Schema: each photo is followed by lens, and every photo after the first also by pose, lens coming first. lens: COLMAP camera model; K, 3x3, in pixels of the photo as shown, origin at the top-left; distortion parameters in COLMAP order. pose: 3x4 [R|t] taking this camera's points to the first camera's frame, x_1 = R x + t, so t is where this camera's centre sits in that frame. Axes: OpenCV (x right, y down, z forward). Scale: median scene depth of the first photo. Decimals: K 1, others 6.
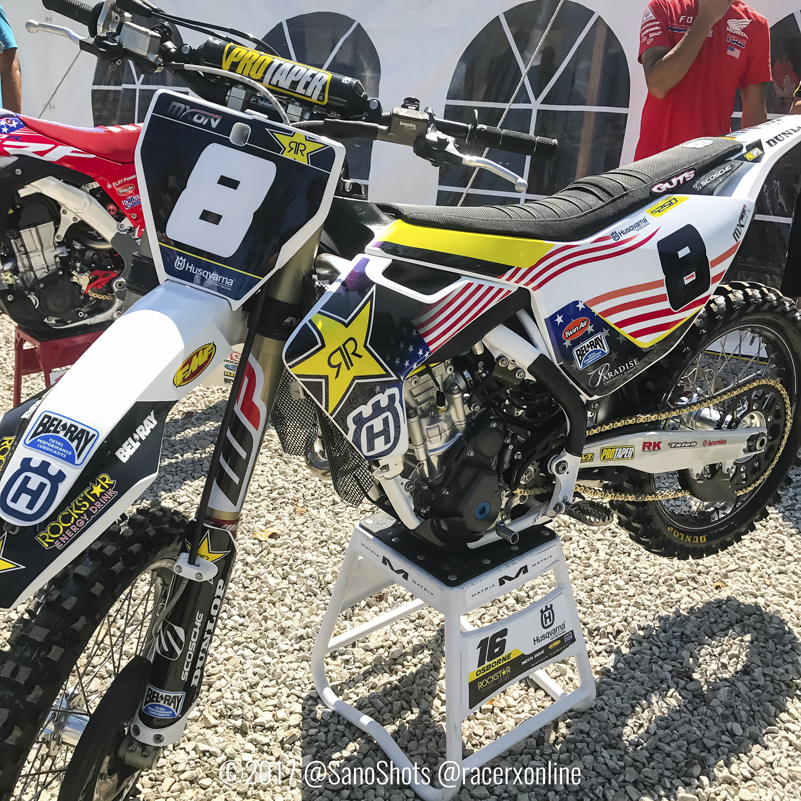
lens RADIAL K [[878.6, 0, 400.5], [0, 878.6, 400.5], [0, 0, 1]] dist [0.019734, -0.052352]
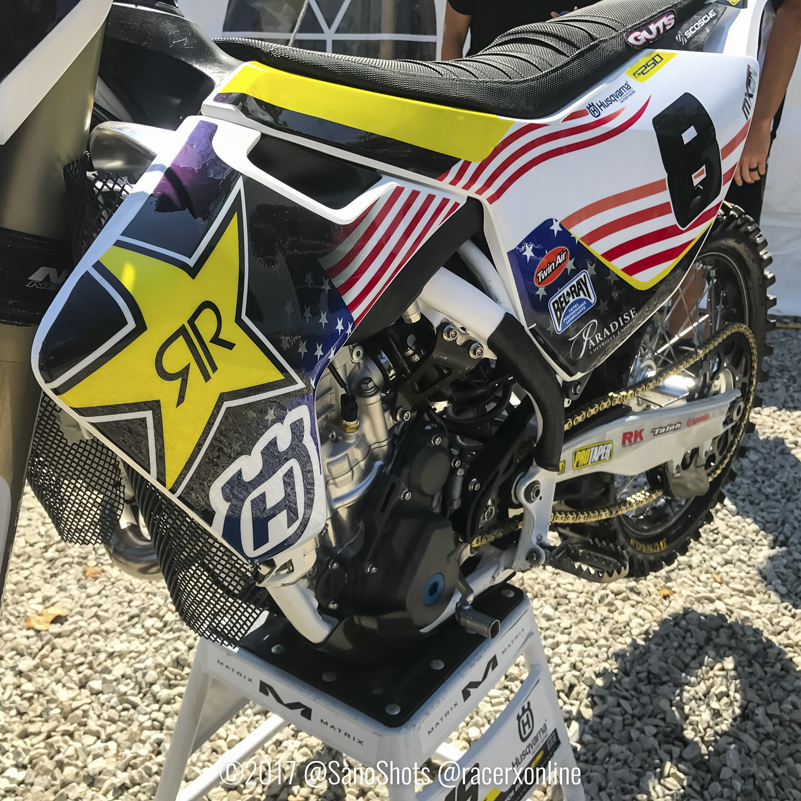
lens RADIAL K [[878.6, 0, 400.5], [0, 878.6, 400.5], [0, 0, 1]] dist [0.019734, -0.052352]
pose [[0.963961, -0.109526, 0.242451, -0.054390], [0.102740, 0.993883, 0.040498, -0.024620], [-0.245403, -0.014129, 0.969318, 0.429707]]
